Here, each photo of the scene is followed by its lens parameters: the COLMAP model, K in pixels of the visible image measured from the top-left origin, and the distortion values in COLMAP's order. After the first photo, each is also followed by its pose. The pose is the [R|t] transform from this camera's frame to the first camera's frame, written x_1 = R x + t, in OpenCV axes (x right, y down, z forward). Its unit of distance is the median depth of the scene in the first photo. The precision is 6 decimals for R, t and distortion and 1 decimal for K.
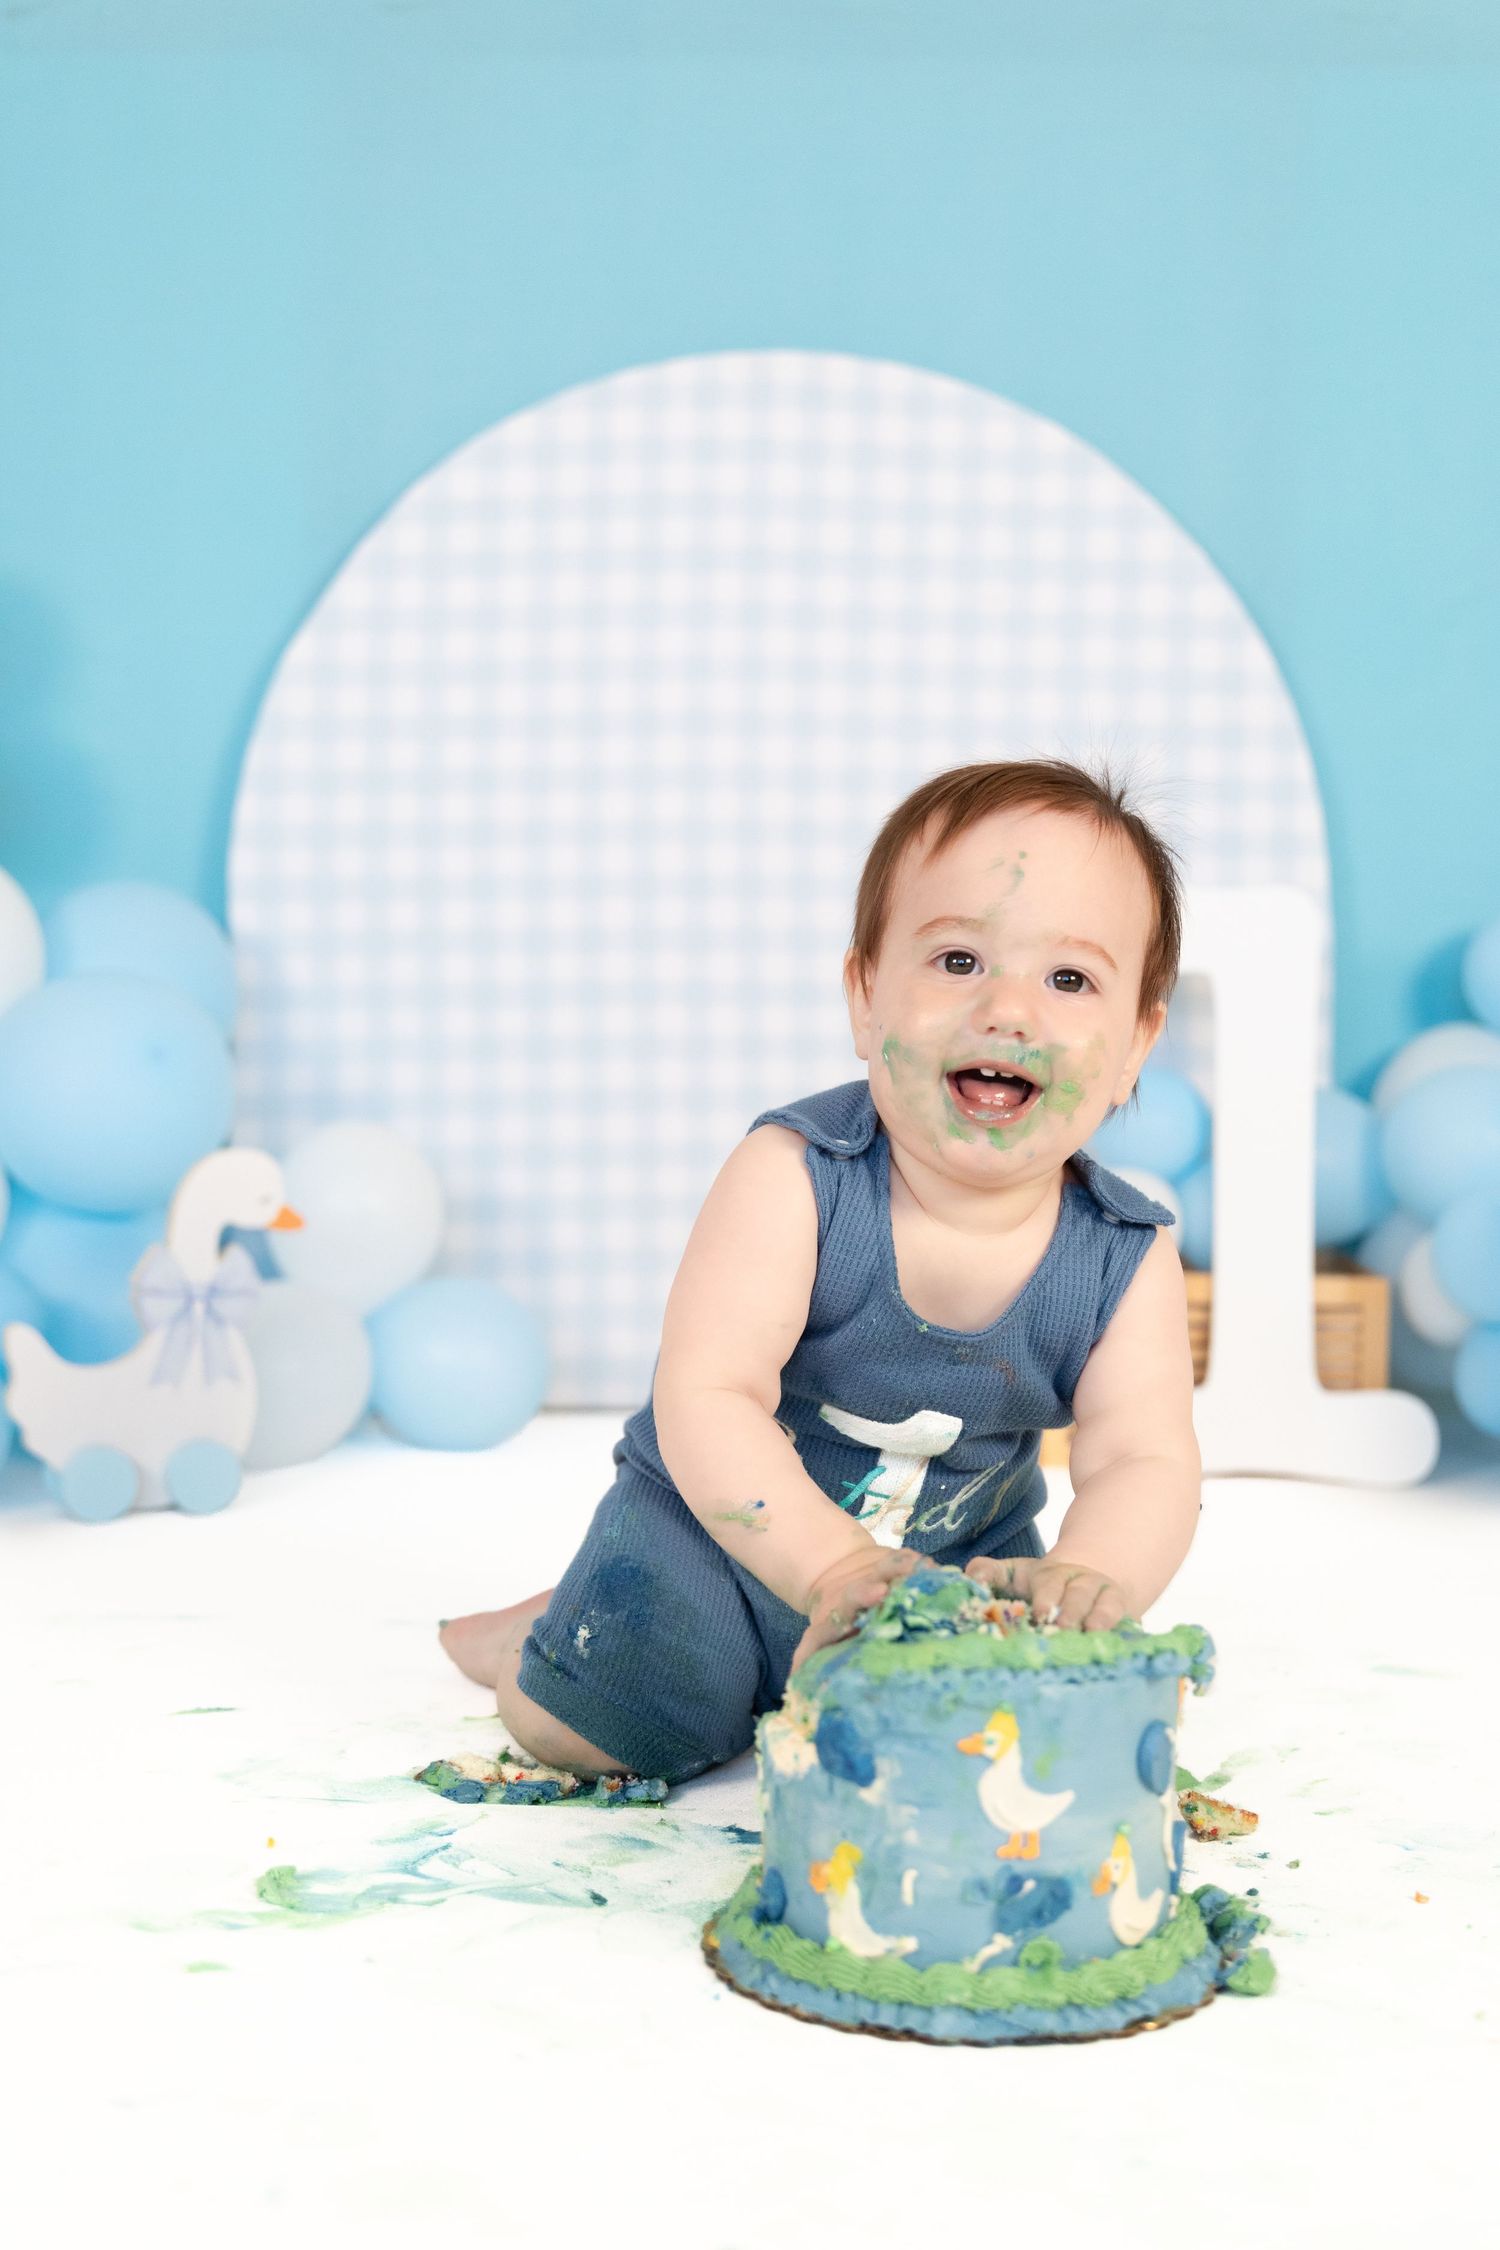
lens RADIAL K [[2547.4, 0, 767.9], [0, 2547.4, 1144.3], [0, 0, 1]] dist [-0.021015, 0.000000]
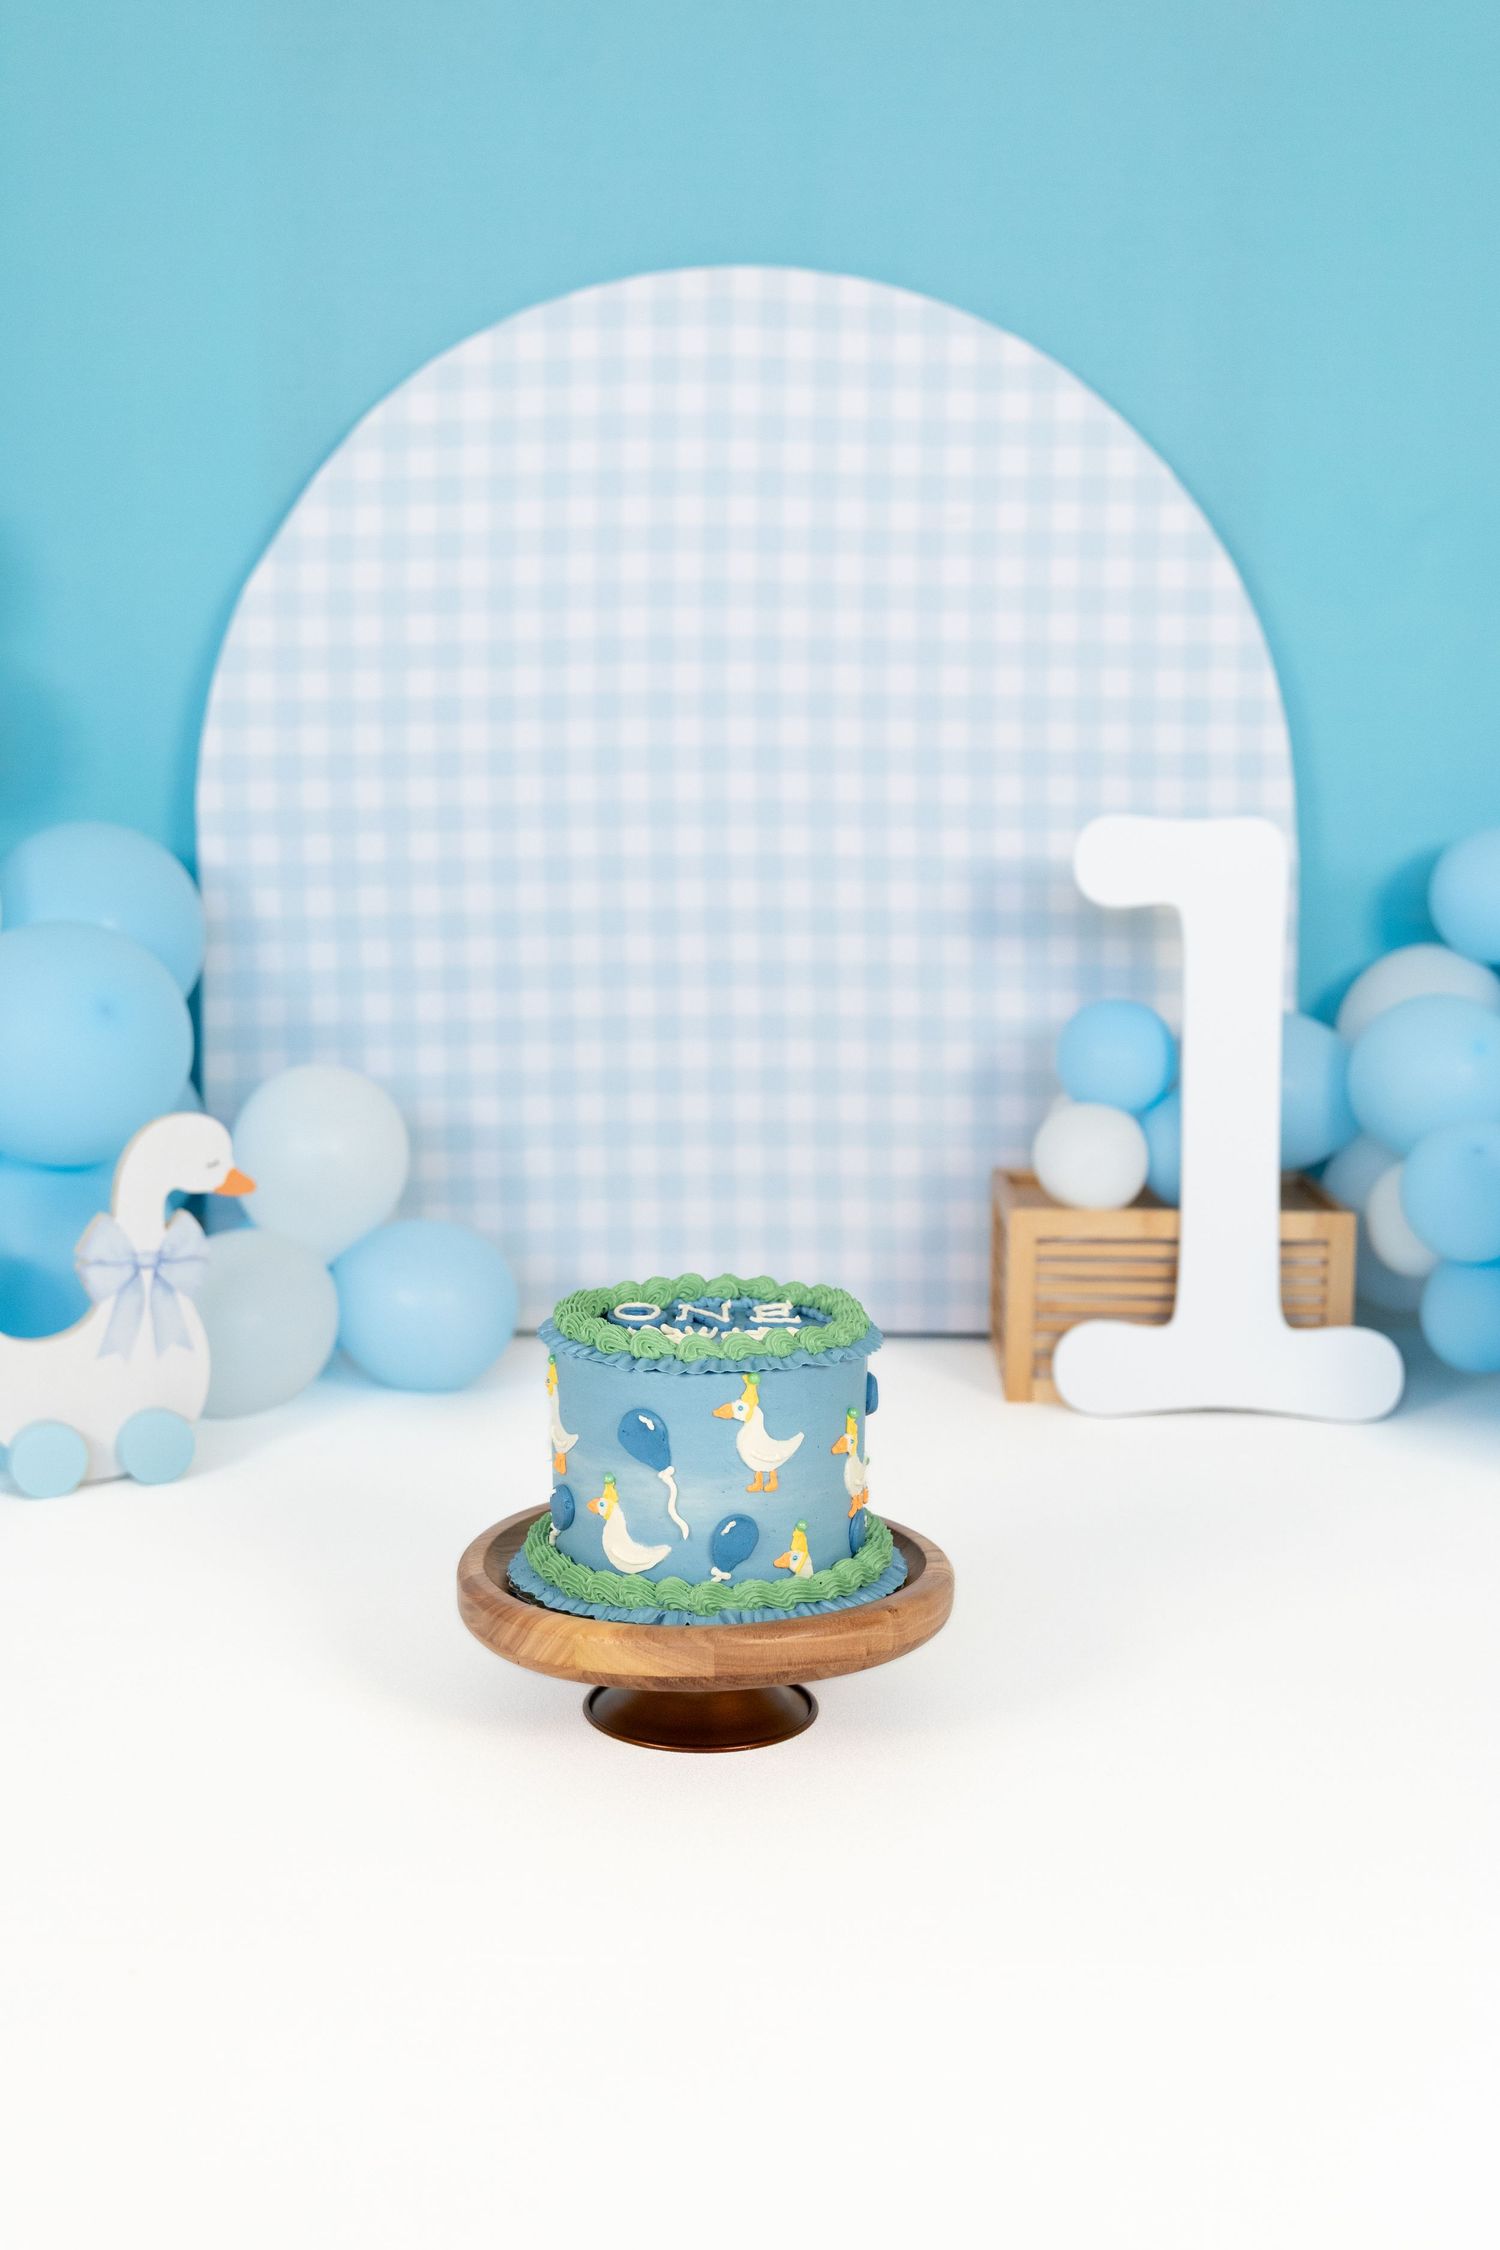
lens RADIAL K [[2263.2, 0, 758.4], [0, 2263.2, 1143.8], [0, 0, 1]] dist [-0.020721, 0.000000]
pose [[0.999910, -0.010423, -0.008393, 0.015944], [0.011017, 0.997180, 0.074232, -0.037777], [0.007595, -0.074318, 0.997206, 0.104199]]
